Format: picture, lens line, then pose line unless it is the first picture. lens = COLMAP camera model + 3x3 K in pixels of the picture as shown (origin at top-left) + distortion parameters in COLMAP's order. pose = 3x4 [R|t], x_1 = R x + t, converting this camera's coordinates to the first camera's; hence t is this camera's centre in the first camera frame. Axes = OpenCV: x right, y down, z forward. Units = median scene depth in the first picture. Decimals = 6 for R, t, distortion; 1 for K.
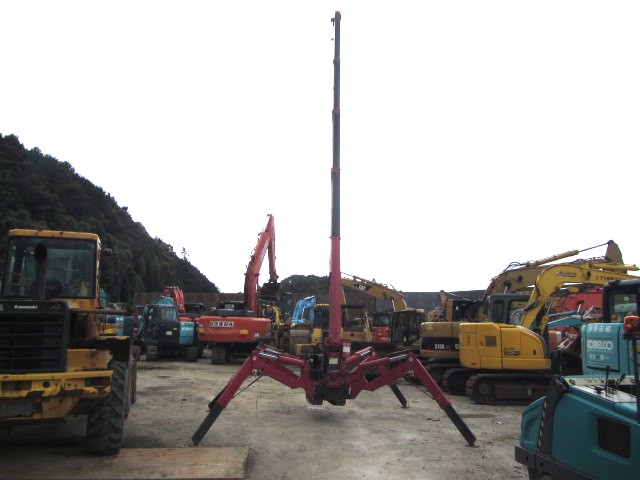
lens RADIAL K [[525.9, 0, 328.4], [0, 525.9, 236.3], [0, 0, 1]] dist [-0.005641, -0.011059]
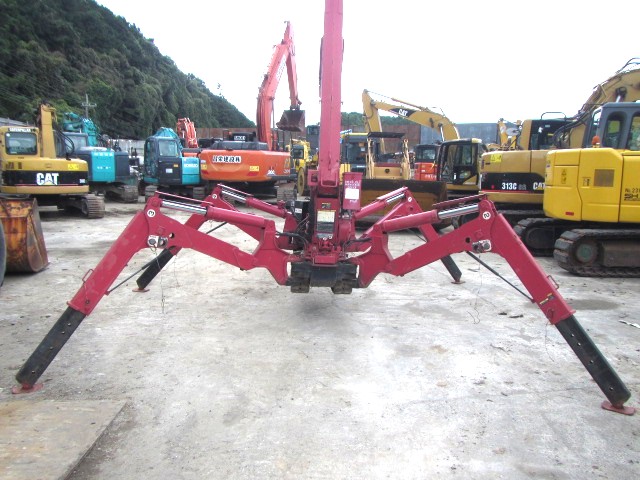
lens RADIAL K [[525.9, 0, 328.4], [0, 525.9, 236.3], [0, 0, 1]] dist [-0.005641, -0.011059]
pose [[0.996482, 0.005337, -0.083642, 0.031668], [0.019871, 0.954472, 0.297637, 0.060325], [0.081423, -0.298252, 0.951008, 0.294304]]
